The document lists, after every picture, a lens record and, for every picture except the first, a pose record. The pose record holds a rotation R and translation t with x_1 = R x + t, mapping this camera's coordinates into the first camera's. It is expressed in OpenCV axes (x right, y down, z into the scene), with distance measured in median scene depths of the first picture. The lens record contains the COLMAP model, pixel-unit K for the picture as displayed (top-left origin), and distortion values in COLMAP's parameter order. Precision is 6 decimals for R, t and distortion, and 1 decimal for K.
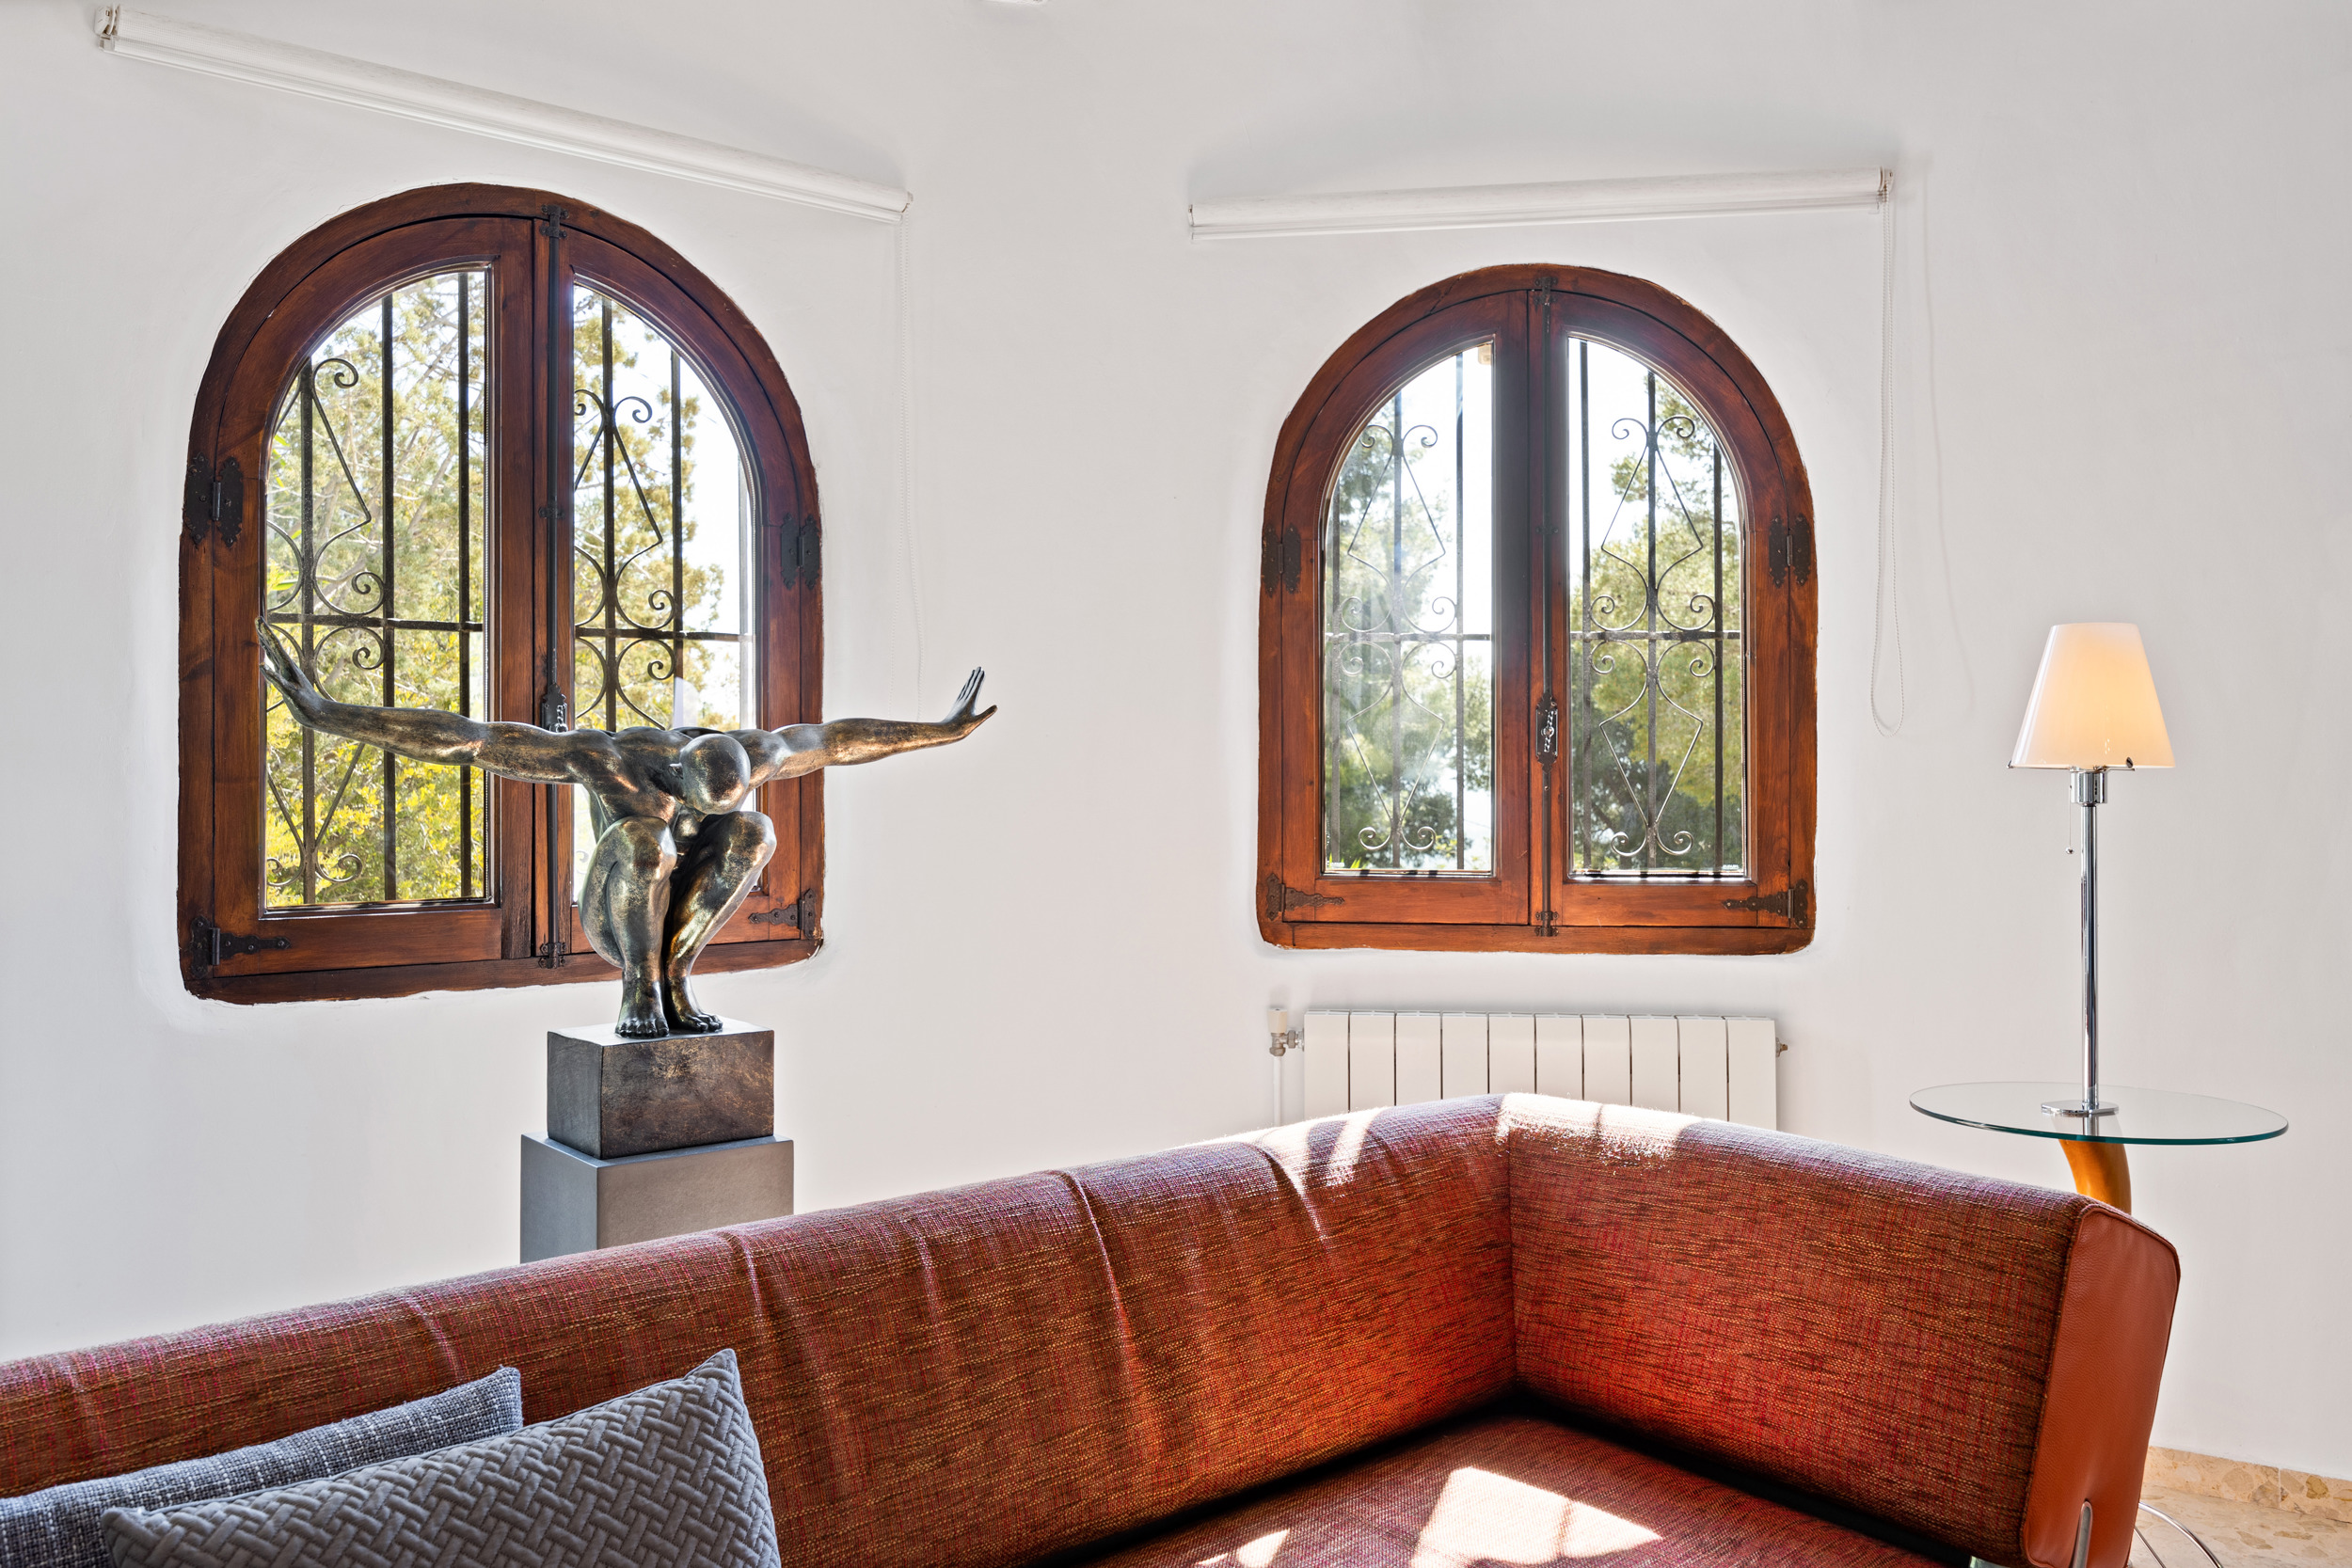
lens RADIAL K [[1779.5, 0, 1176.0], [0, 1779.5, 784.0], [0, 0, 1]] dist [-0.007004, -0.007405]
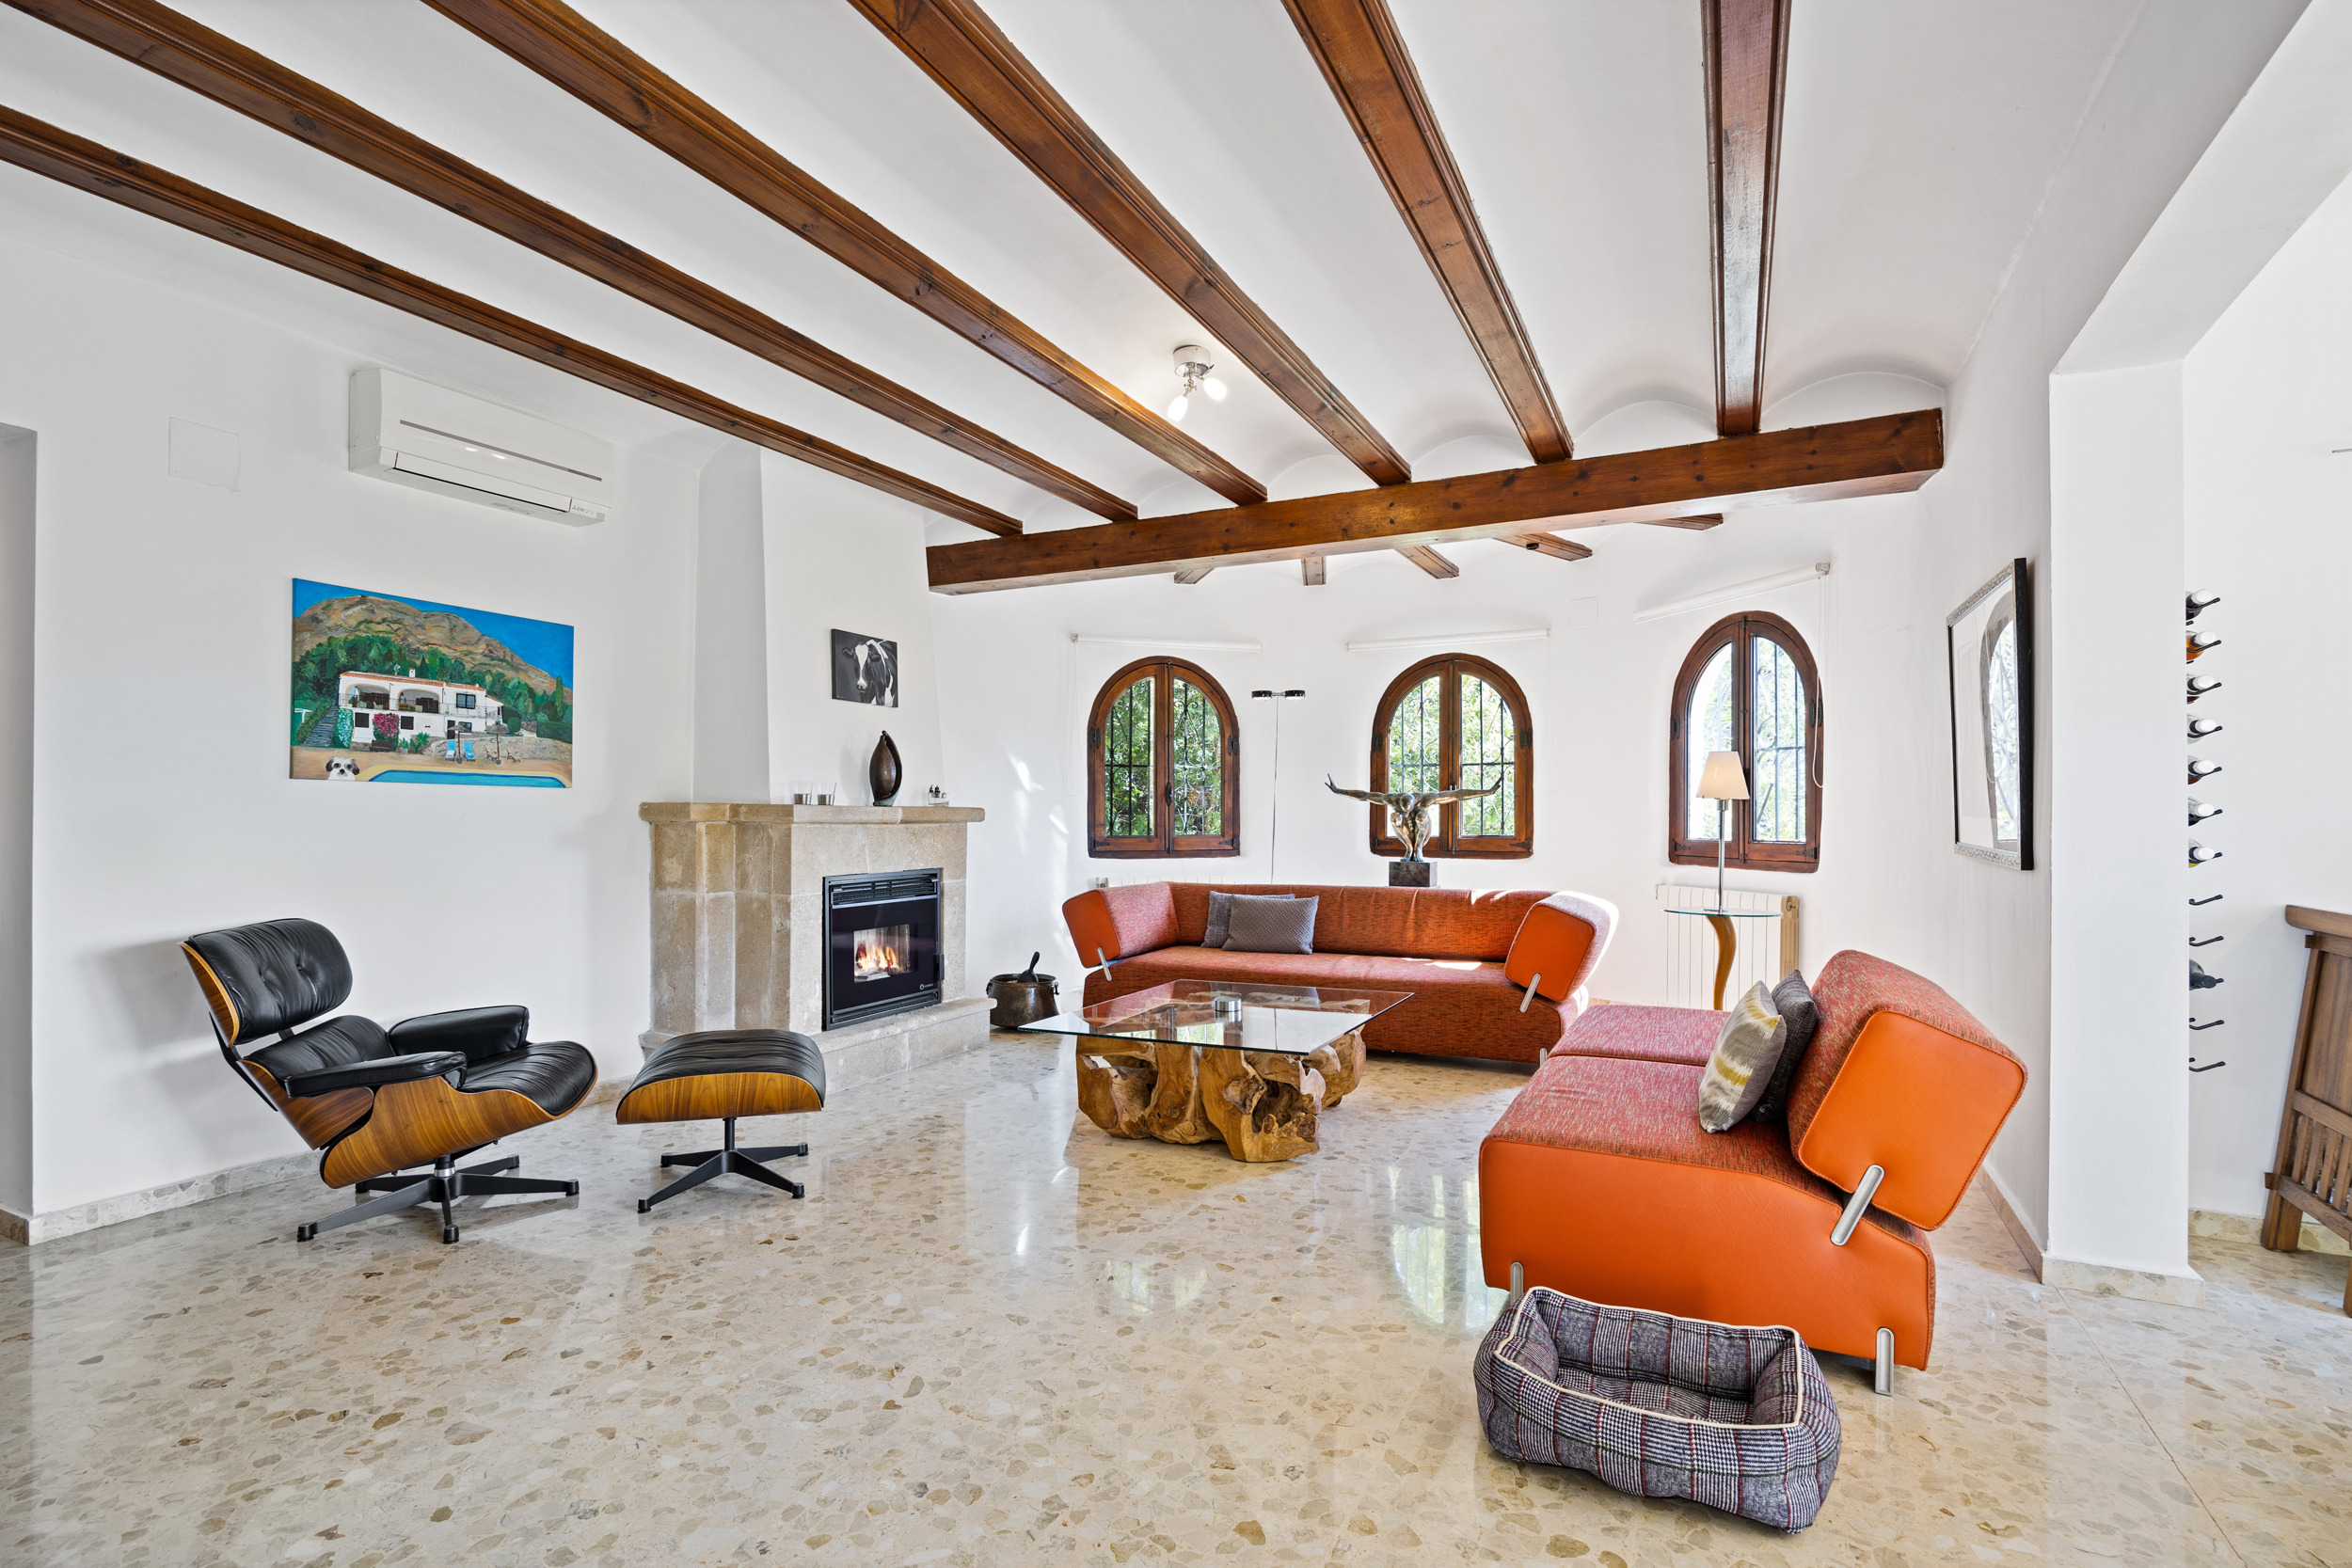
lens RADIAL K [[1099.6, 0, 1162.8], [0, 1099.6, 813.2], [0, 0, 1]] dist [-0.013695, 0.000164]
pose [[0.399797, 0.001215, -0.916603, 1.743775], [-0.008062, 0.999965, -0.002191, 0.026740], [0.916568, 0.008266, 0.399793, -0.584838]]
